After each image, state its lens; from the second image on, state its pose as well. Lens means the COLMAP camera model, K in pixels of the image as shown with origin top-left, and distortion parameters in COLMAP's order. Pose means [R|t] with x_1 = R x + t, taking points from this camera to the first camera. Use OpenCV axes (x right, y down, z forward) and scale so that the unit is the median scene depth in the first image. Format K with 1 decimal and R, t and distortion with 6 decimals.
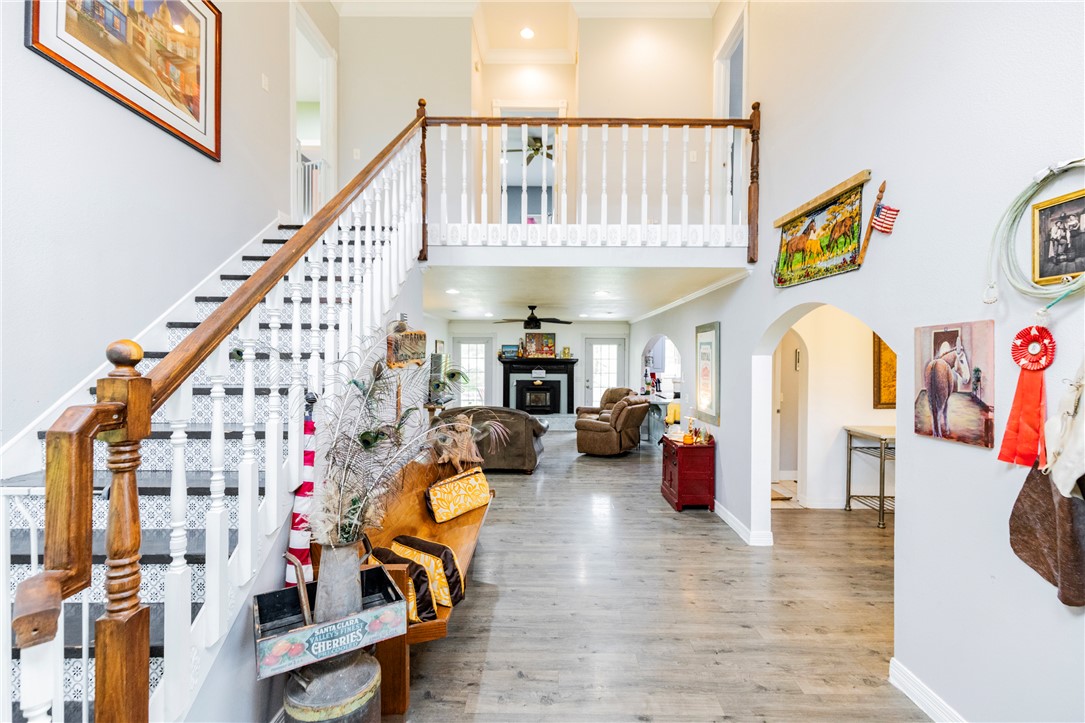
lens RADIAL K [[500.6, 0, 542.5], [0, 500.6, 361.5], [0, 0, 1]] dist [-0.001667, -0.000393]
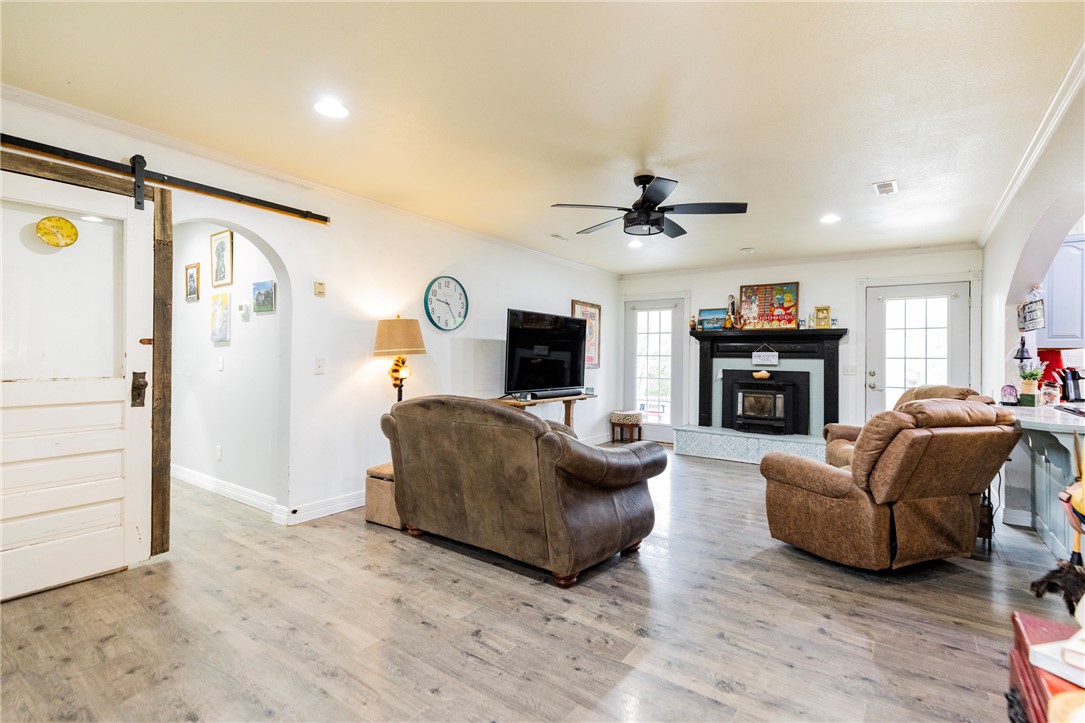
lens RADIAL K [[510.3, 0, 543.2], [0, 510.3, 346.7], [0, 0, 1]] dist [-0.000894, -0.000170]
pose [[0.820397, -0.005920, -0.571764, 0.112120], [-0.018733, 0.999131, -0.037224, 0.036868], [0.571487, 0.041250, 0.819573, 0.410825]]
